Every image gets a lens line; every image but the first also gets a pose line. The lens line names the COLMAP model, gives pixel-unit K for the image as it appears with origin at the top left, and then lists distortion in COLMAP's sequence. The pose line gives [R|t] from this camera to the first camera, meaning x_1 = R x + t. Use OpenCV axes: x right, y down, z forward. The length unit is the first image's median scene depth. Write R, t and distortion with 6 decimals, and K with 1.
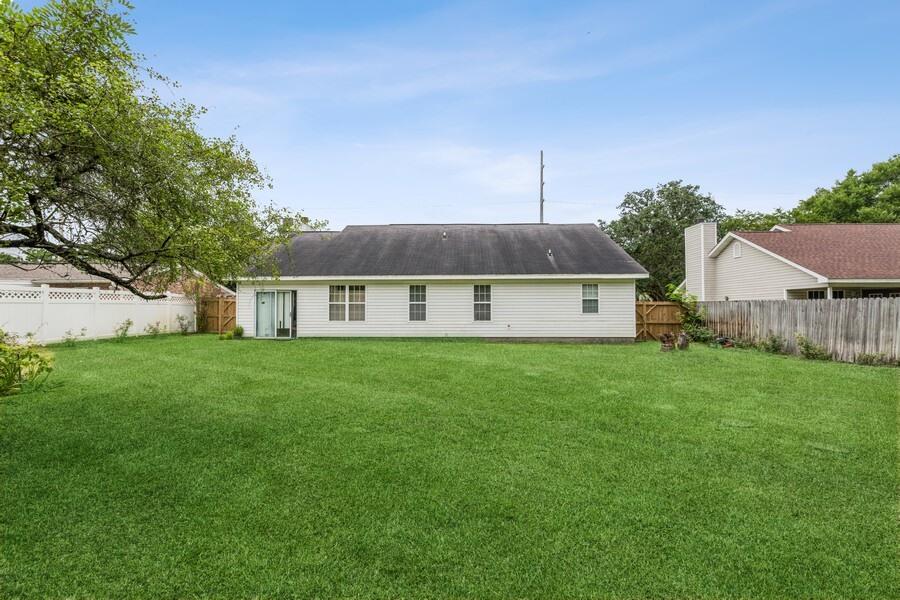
lens RADIAL K [[398.6, 0, 450.6], [0, 398.6, 303.2], [0, 0, 1]] dist [0.002602, 0.000352]
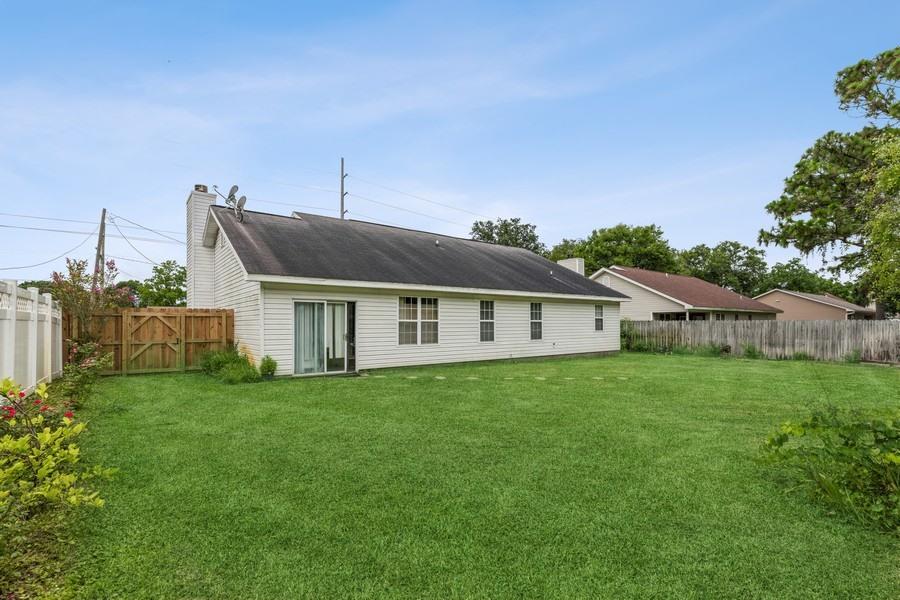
lens RADIAL K [[412.8, 0, 452.0], [0, 412.8, 316.8], [0, 0, 1]] dist [0.000409, -0.000034]
pose [[0.776601, 0.011539, 0.629887, -0.708880], [-0.005527, 0.999919, -0.011504, 0.000796], [-0.629968, 0.005453, 0.776602, 0.347083]]
